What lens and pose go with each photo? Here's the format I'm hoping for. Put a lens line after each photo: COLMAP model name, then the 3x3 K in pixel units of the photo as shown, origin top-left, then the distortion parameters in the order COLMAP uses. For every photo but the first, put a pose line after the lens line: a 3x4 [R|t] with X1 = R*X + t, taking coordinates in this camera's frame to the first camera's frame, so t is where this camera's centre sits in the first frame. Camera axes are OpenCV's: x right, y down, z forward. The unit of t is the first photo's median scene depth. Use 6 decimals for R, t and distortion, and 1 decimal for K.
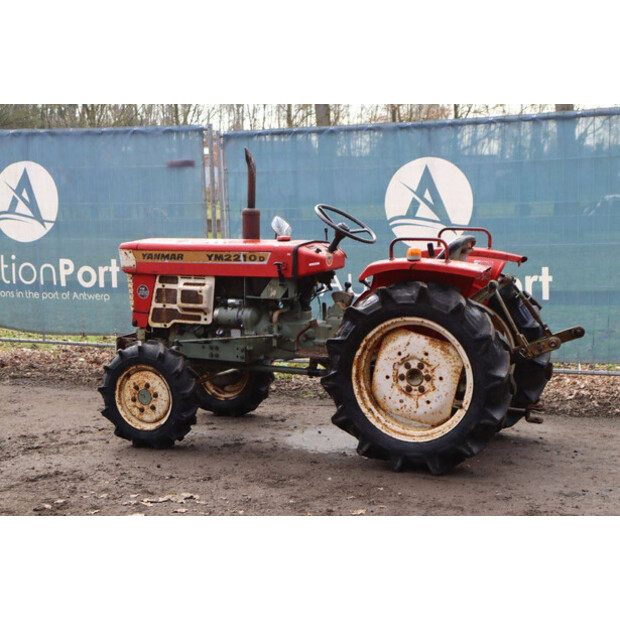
lens RADIAL K [[1108.3, 0, 310.0], [0, 1108.3, 310.0], [0, 0, 1]] dist [0.251312, 0.085289]
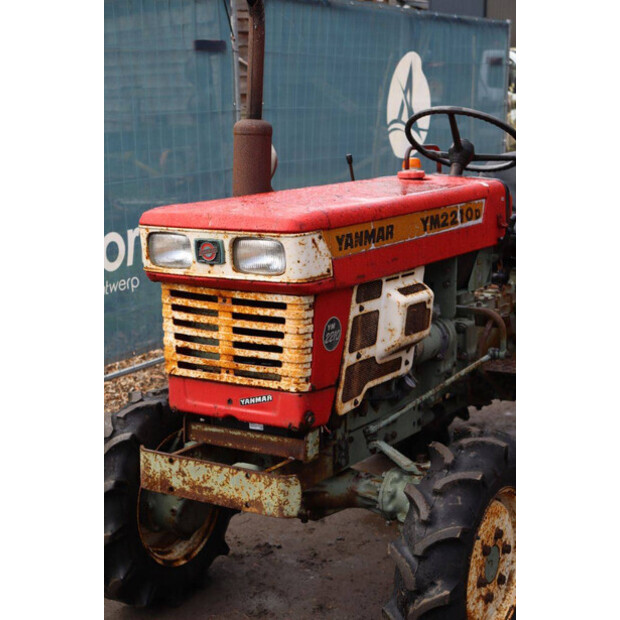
lens RADIAL K [[1171.0, 0, 309.9], [0, 1171.0, 317.9], [0, 0, 1]] dist [0.243408, 0.233150]
pose [[0.120304, -0.169415, 0.978175, -0.578846], [0.119769, 0.980611, 0.155107, -0.090881], [-0.985486, 0.098495, 0.138262, 0.993576]]
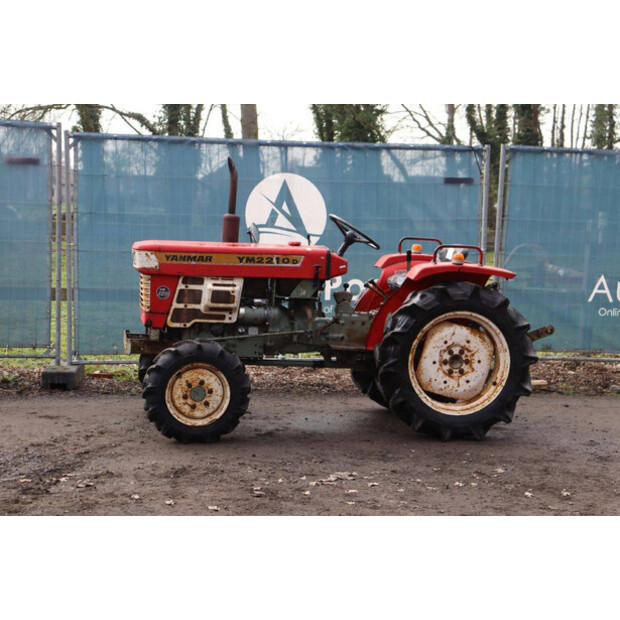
lens RADIAL K [[1108.3, 0, 310.0], [0, 1108.3, 310.0], [0, 0, 1]] dist [0.251312, 0.085289]
pose [[0.820516, -0.012409, 0.571489, -0.649472], [0.017407, 0.999843, -0.003282, 0.005445], [-0.571359, 0.012640, 0.820603, 0.093055]]
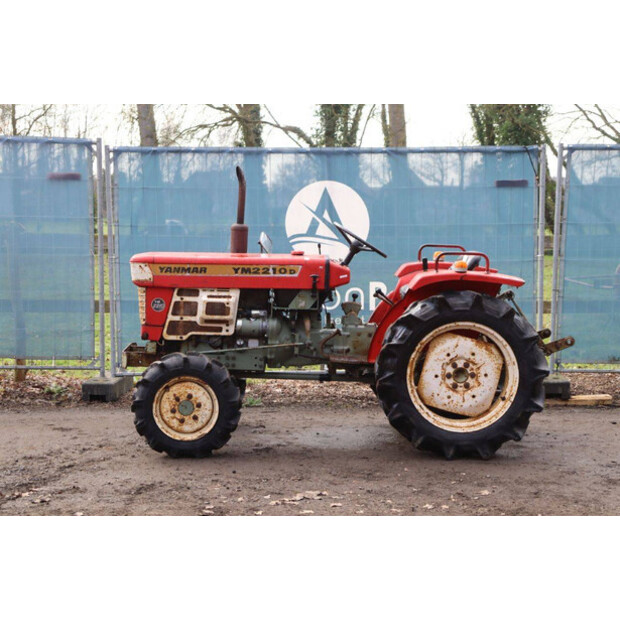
lens RADIAL K [[1108.3, 0, 310.0], [0, 1108.3, 310.0], [0, 0, 1]] dist [0.251312, 0.085289]
pose [[0.902823, -0.014319, 0.429775, -0.479366], [0.022770, 0.999635, -0.014527, 0.006300], [-0.429410, 0.022902, 0.902819, 0.034299]]
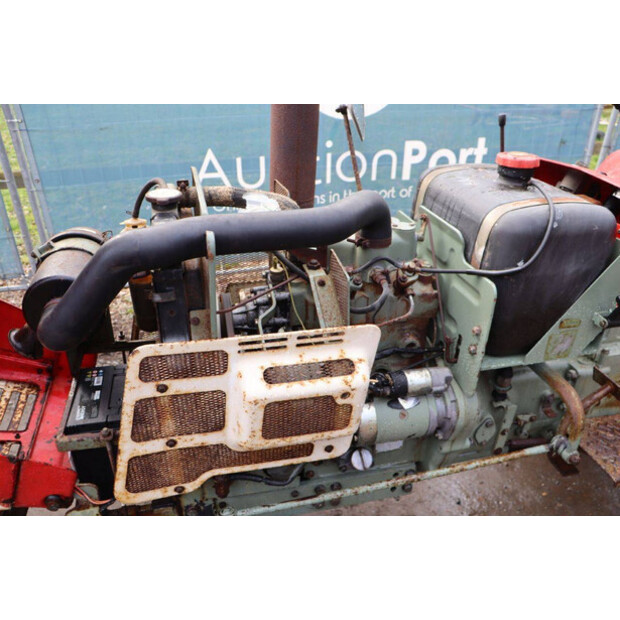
lens RADIAL K [[500.6, 0, 310.0], [0, 500.6, 310.0], [0, 0, 1]] dist [-0.124181, 0.000226]
pose [[0.793543, -0.271980, 0.544350, -0.167693], [0.047317, 0.919426, 0.390405, -0.084255], [-0.606672, -0.284046, 0.742473, 0.931807]]
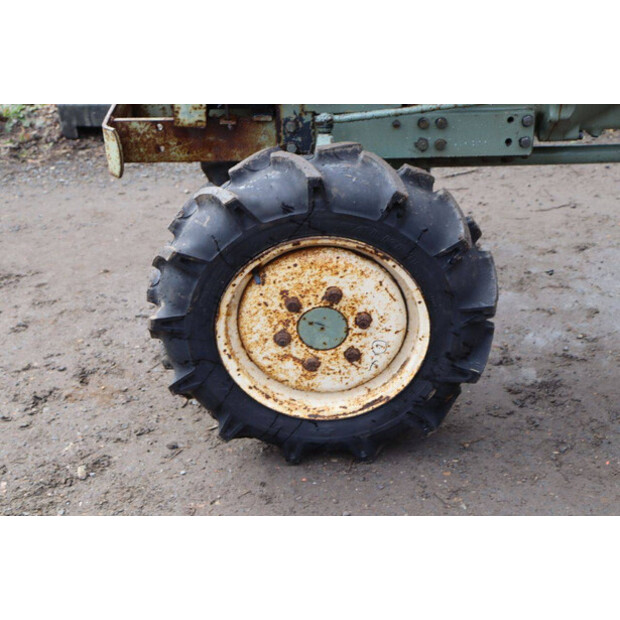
lens RADIAL K [[961.7, 0, 310.0], [0, 961.7, 310.0], [0, 0, 1]] dist [0.110498, 0.193414]
pose [[0.908855, -0.219249, 0.354840, -0.245559], [0.072482, 0.920782, 0.383285, -0.030698], [-0.410765, -0.322631, 0.852749, 0.770421]]
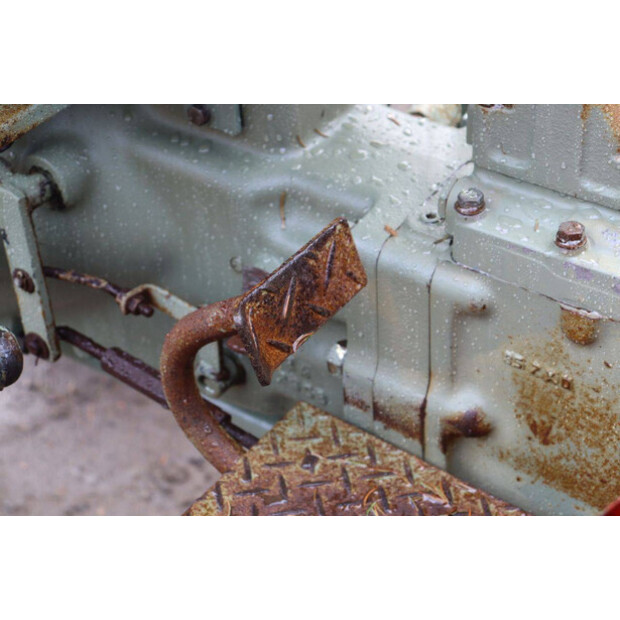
lens RADIAL K [[1443.2, 0, 310.0], [0, 1443.2, 310.0], [0, 0, 1]] dist [0.343197, 0.564488]
pose [[0.977192, 0.083348, -0.195318, 0.029049], [0.030614, 0.854859, 0.517956, -0.052774], [0.210140, -0.512122, 0.832810, 0.879299]]
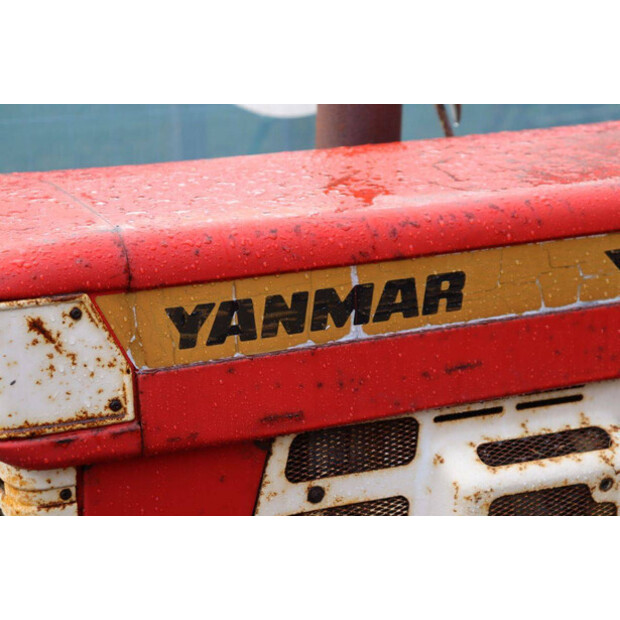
lens RADIAL K [[1443.2, 0, 310.0], [0, 1443.2, 310.0], [0, 0, 1]] dist [0.343197, 0.564488]
pose [[0.651299, -0.180767, 0.736976, -0.283707], [0.098914, 0.983149, 0.153734, -0.079774], [-0.752347, -0.027229, 0.658204, 0.902066]]
